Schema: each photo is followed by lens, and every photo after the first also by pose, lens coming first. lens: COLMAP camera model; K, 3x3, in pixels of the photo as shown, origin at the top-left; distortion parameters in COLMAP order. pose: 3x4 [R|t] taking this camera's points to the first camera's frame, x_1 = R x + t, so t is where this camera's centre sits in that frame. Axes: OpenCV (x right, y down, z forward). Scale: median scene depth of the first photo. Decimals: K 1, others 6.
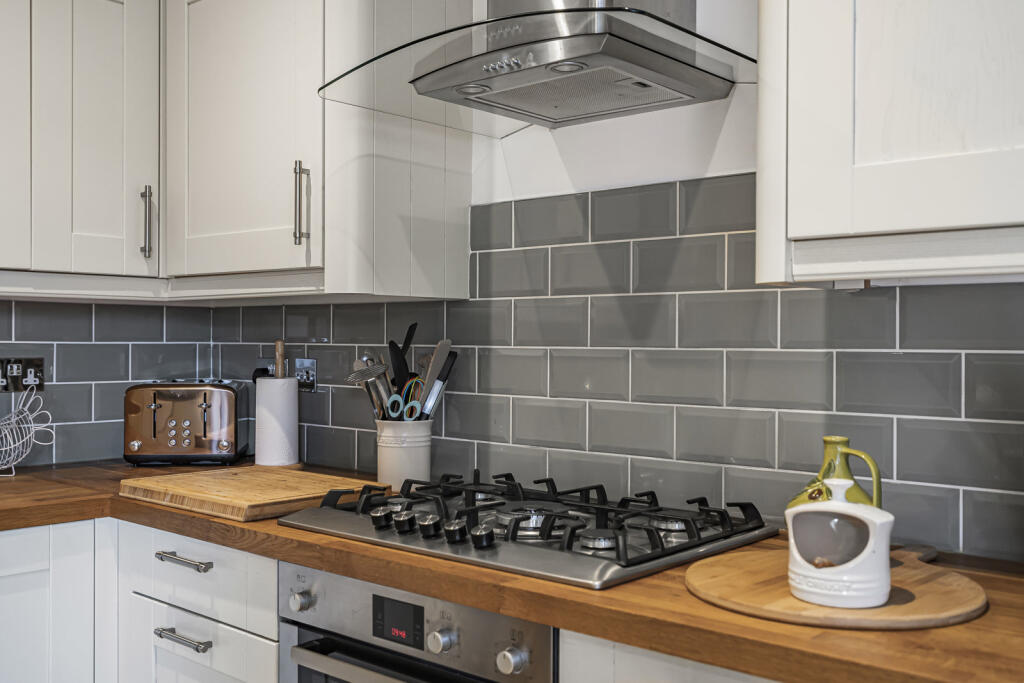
lens RADIAL K [[1021.9, 0, 512.0], [0, 1021.9, 341.5], [0, 0, 1]] dist [-0.016452, -0.011848]
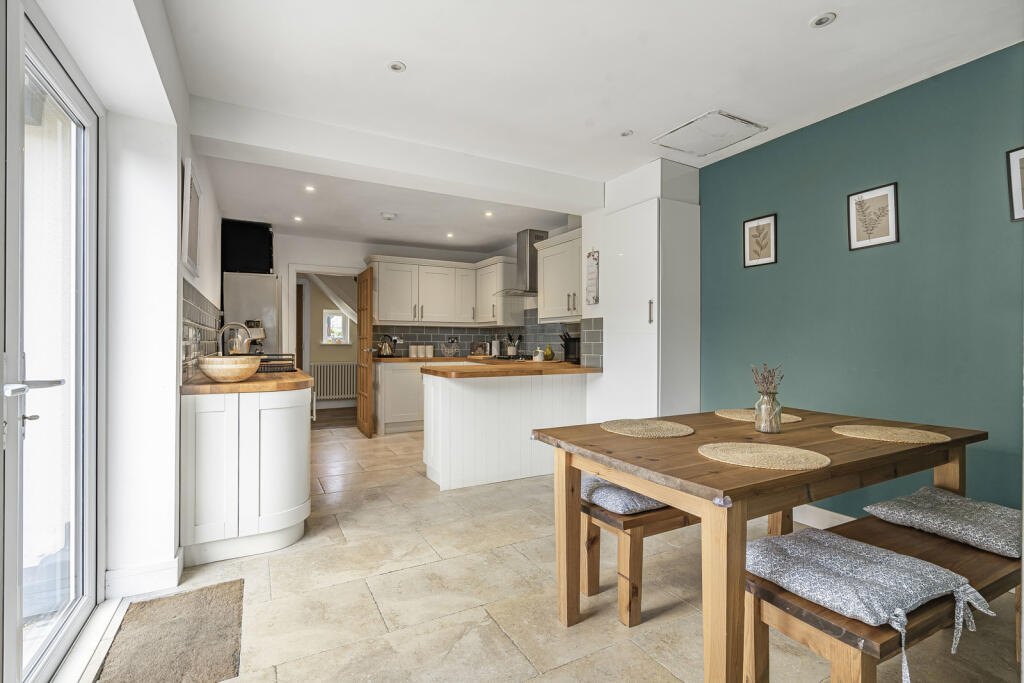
lens RADIAL K [[459.7, 0, 507.7], [0, 459.7, 337.6], [0, 0, 1]] dist [-0.008005, 0.000279]
pose [[0.937695, -0.003879, -0.347437, 0.802846], [-0.000664, 0.999916, -0.012953, 0.059701], [0.347458, 0.012377, 0.937614, -1.514732]]
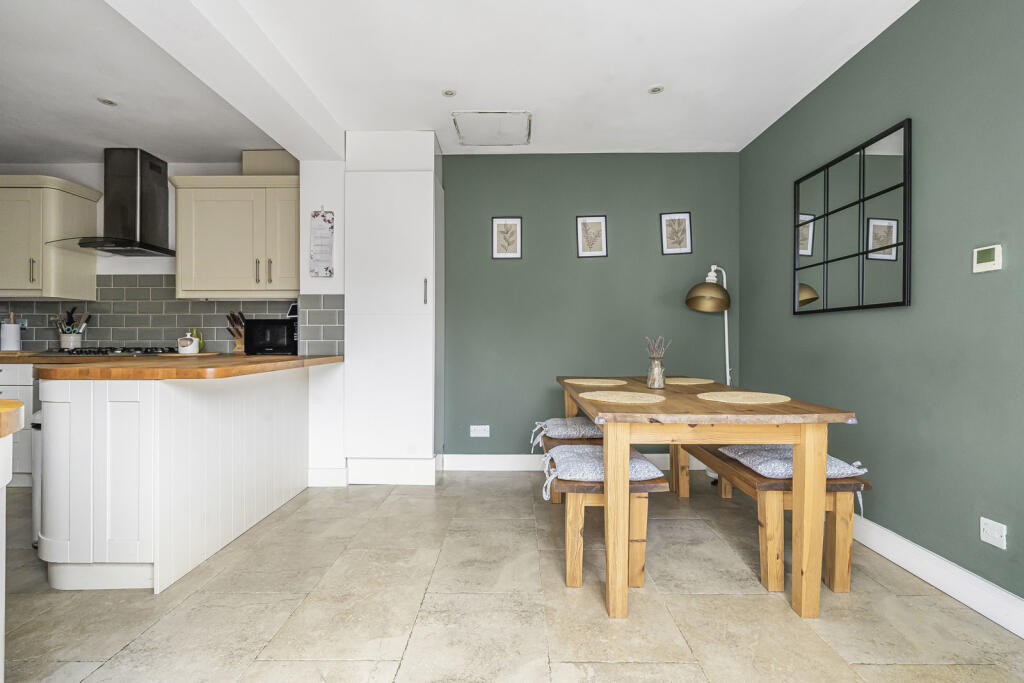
lens RADIAL K [[459.7, 0, 507.7], [0, 459.7, 337.6], [0, 0, 1]] dist [-0.008005, 0.000279]
pose [[0.766476, -0.004315, 0.642258, 0.036906], [0.003830, 0.999990, 0.002148, 0.092477], [-0.642261, 0.000813, 0.766485, -1.189631]]
